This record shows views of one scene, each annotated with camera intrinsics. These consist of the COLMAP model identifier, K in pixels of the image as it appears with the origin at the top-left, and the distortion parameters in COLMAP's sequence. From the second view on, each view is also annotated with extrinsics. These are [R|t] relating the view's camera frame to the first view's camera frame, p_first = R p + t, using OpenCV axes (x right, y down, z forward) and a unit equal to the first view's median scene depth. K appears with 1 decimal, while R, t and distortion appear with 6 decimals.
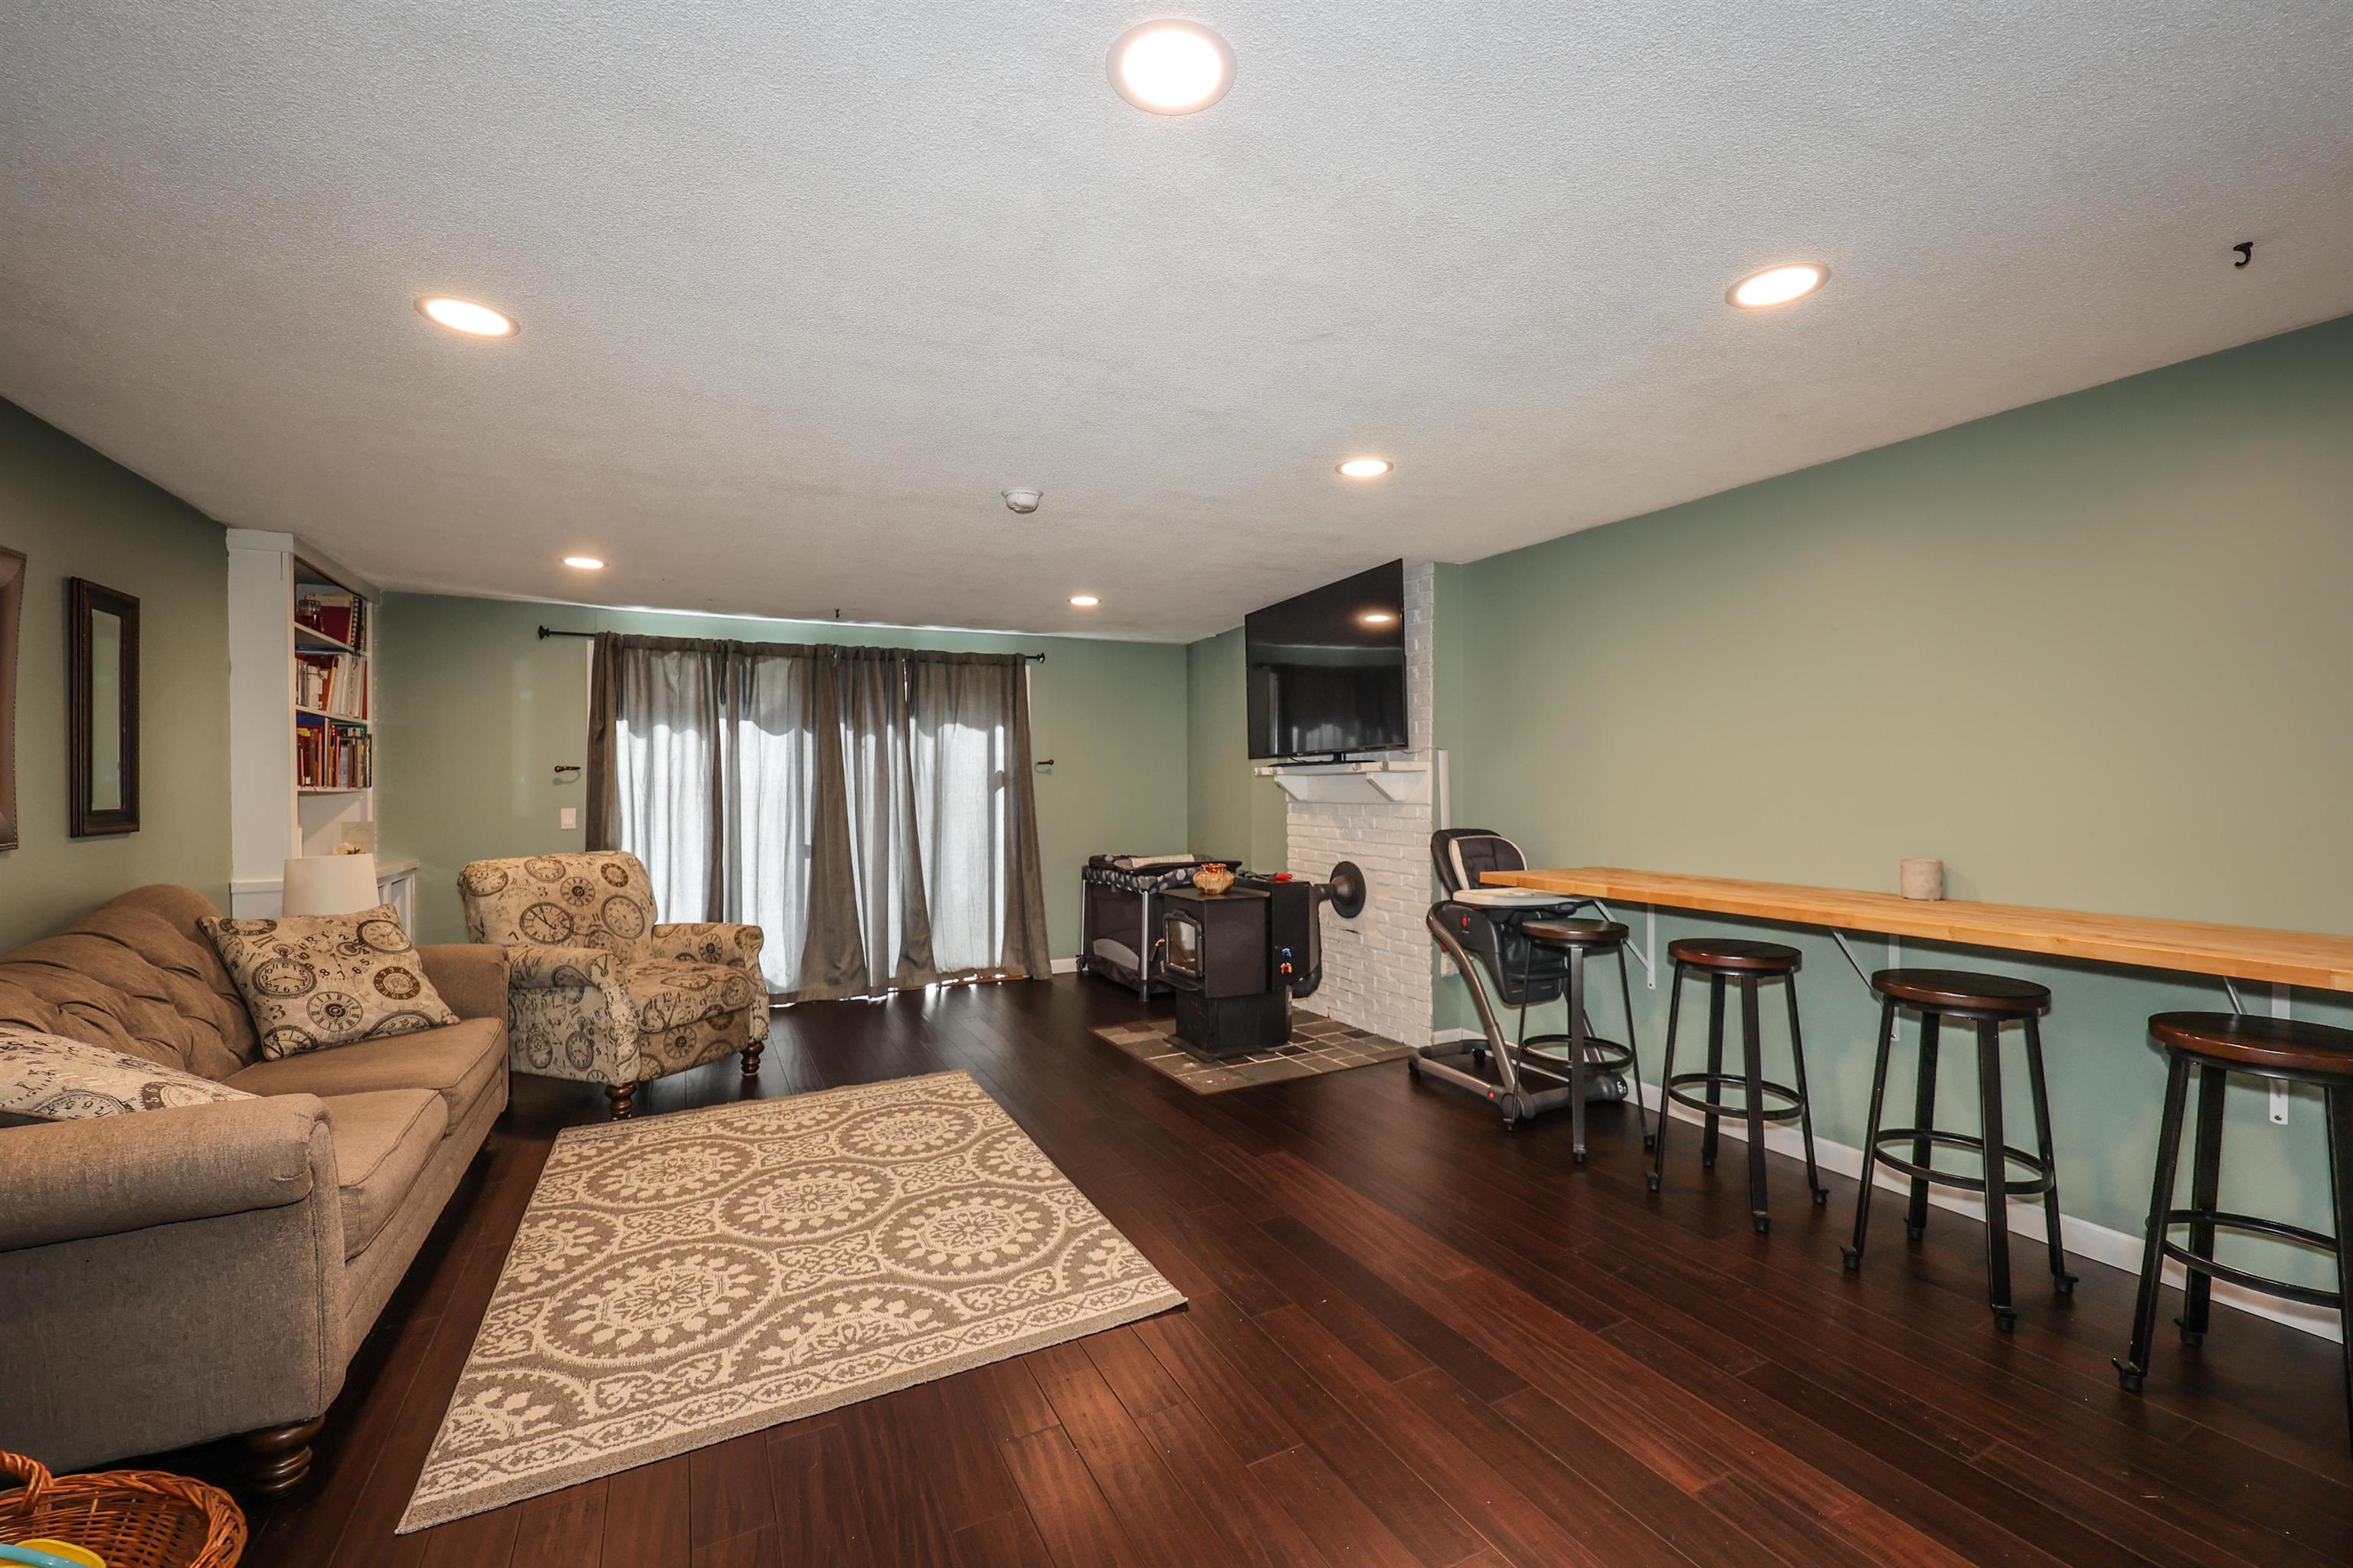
lens RADIAL K [[976.8, 0, 1188.1], [0, 976.8, 781.4], [0, 0, 1]] dist [-0.001524, -0.000417]
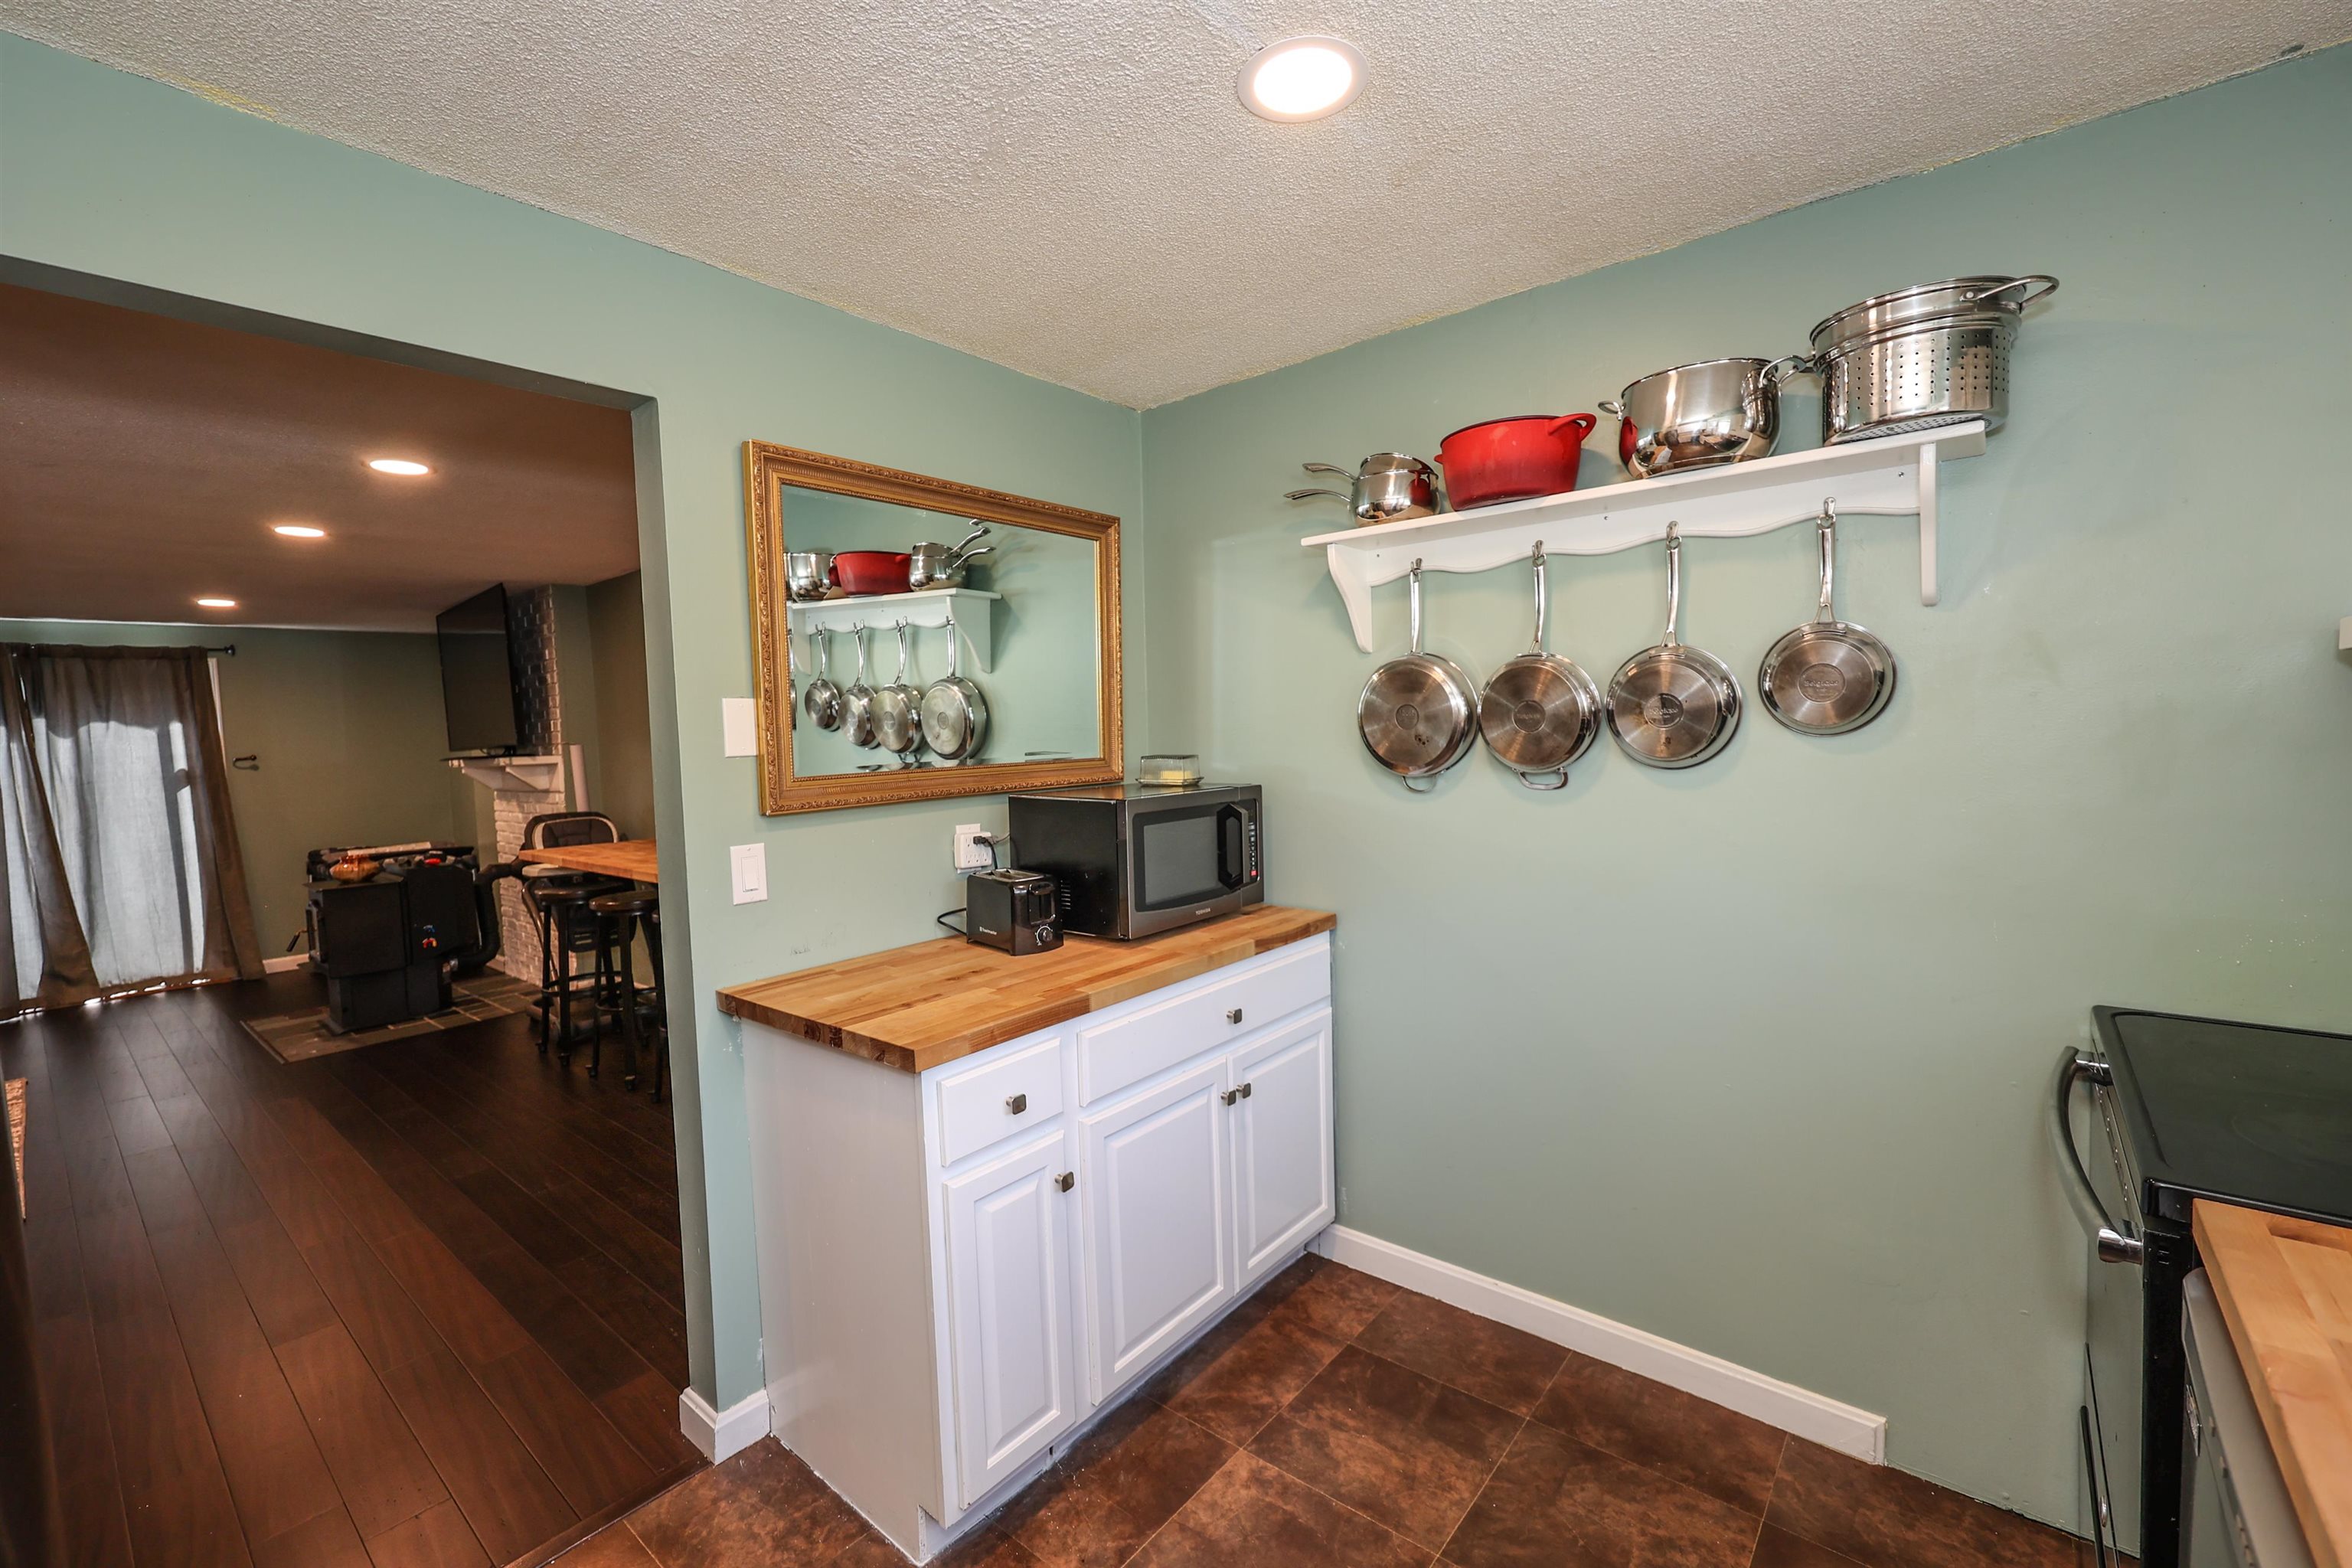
lens RADIAL K [[976.4, 0, 1187.6], [0, 976.4, 781.4], [0, 0, 1]] dist [-0.001524, -0.000417]
pose [[0.917339, -0.052844, 0.394585, 0.513082], [0.032490, 0.997782, 0.058093, -0.034282], [-0.396779, -0.040471, 0.917021, -0.409135]]
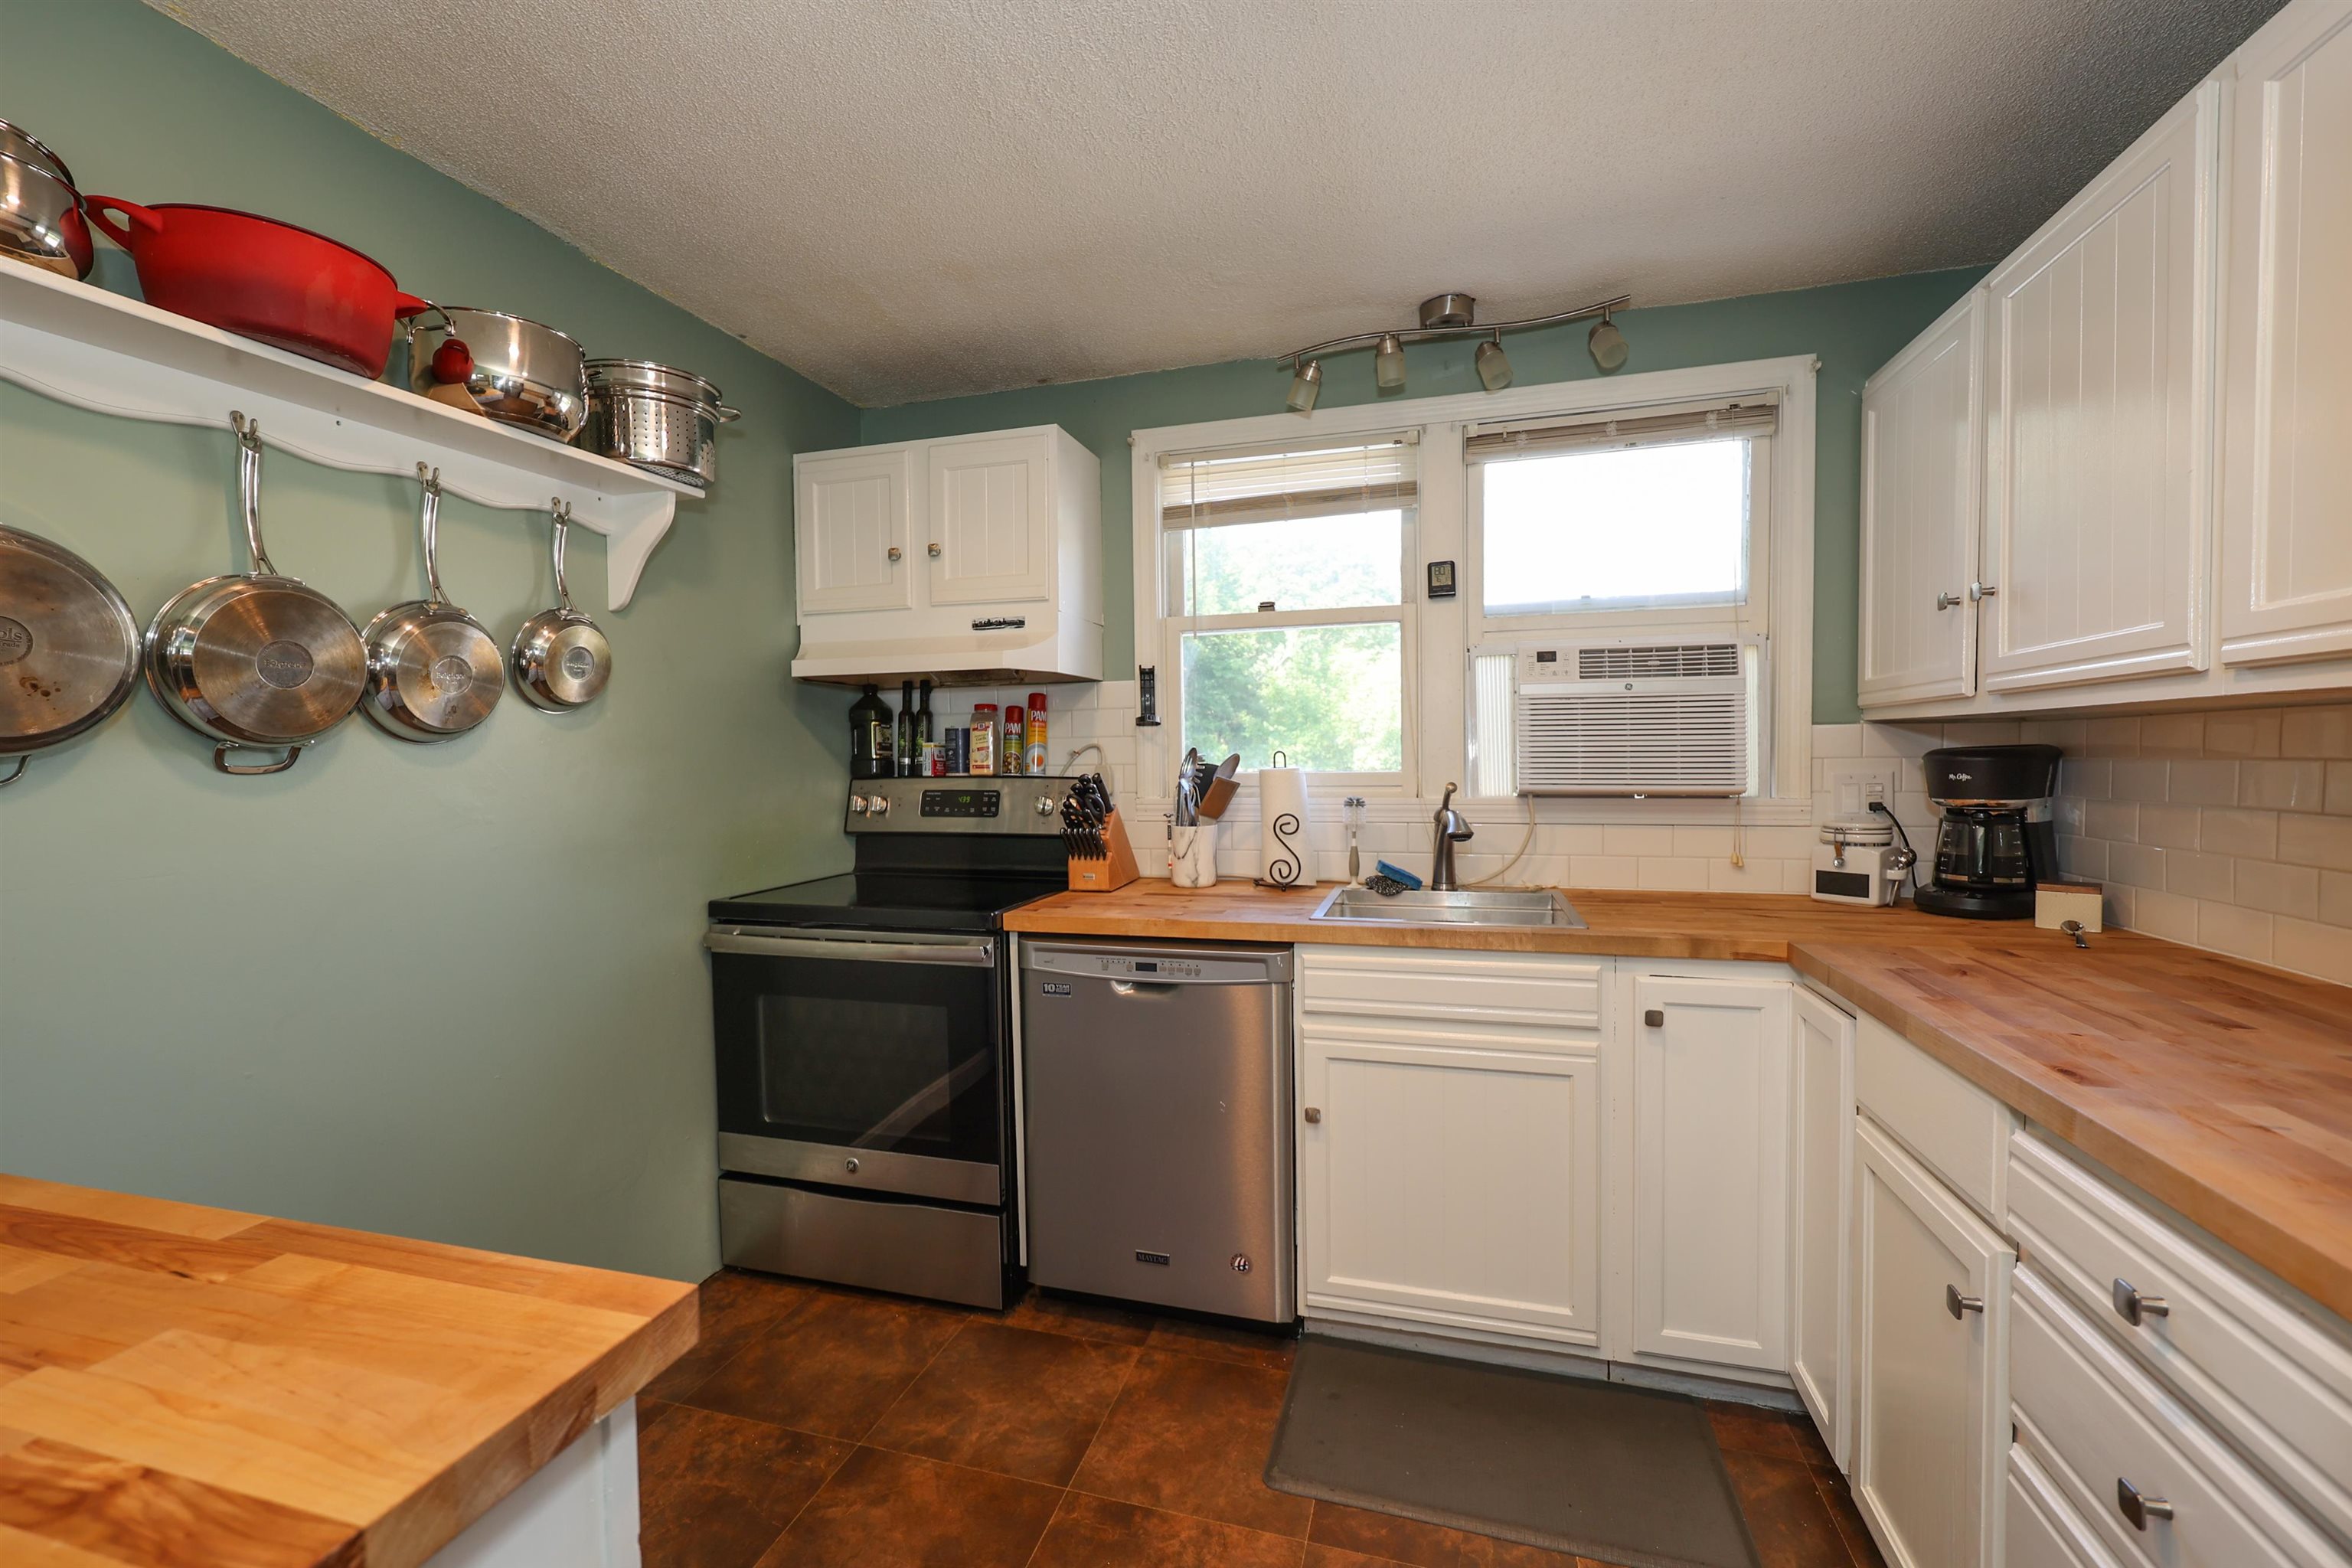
lens RADIAL K [[967.8, 0, 1172.6], [0, 967.8, 786.7], [0, 0, 1]] dist [0.002643, 0.000248]
pose [[-0.724836, -0.012446, 0.688809, 0.409403], [0.016639, 0.999229, 0.035565, 0.001780], [-0.688720, 0.037240, -0.724070, -0.003466]]
